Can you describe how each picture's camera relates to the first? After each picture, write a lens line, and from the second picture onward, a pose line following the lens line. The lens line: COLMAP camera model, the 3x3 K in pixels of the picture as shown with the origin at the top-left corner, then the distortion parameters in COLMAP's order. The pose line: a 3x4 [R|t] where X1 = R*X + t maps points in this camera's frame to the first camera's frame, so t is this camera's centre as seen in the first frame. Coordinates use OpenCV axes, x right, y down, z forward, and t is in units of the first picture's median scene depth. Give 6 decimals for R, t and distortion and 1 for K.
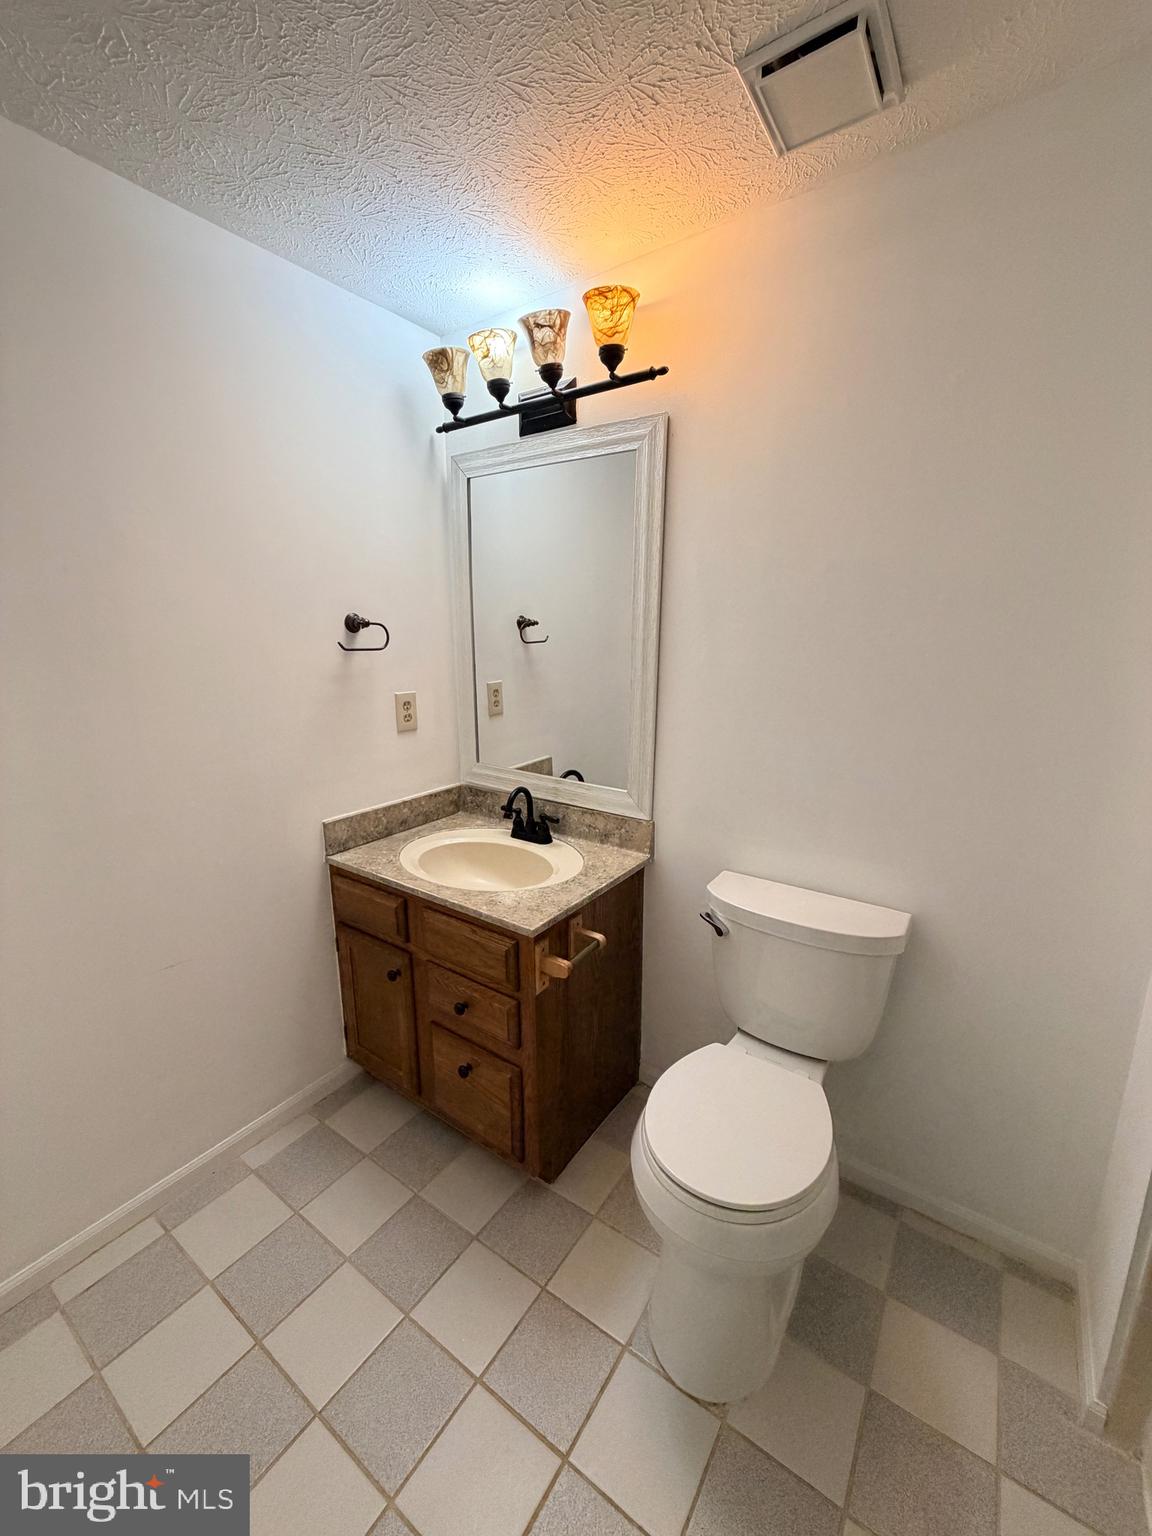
lens RADIAL K [[609.5, 0, 576.0], [0, 609.5, 768.0], [0, 0, 1]] dist [-0.000674, -0.000048]
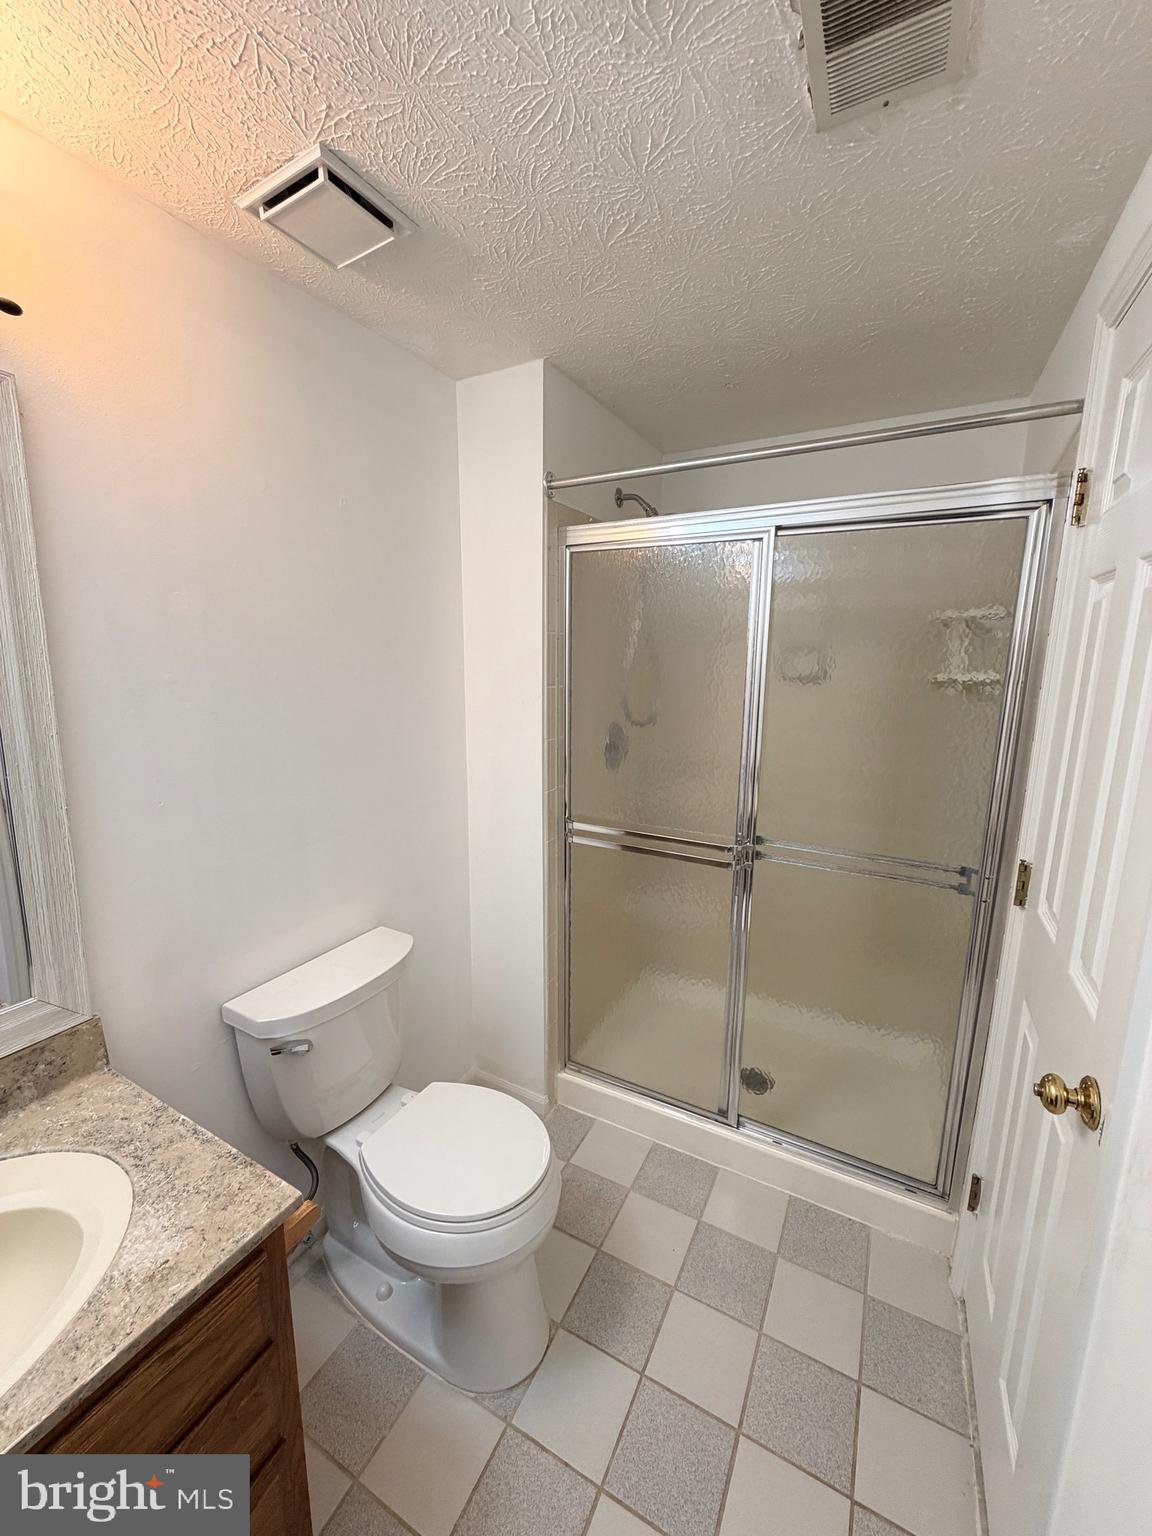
lens RADIAL K [[609.5, 0, 576.0], [0, 609.5, 768.0], [0, 0, 1]] dist [-0.000674, -0.000048]
pose [[-0.116528, -0.181887, 0.976391, -0.667680], [0.213954, 0.955409, 0.203513, -0.239082], [-0.969869, 0.232617, -0.072416, 0.670038]]
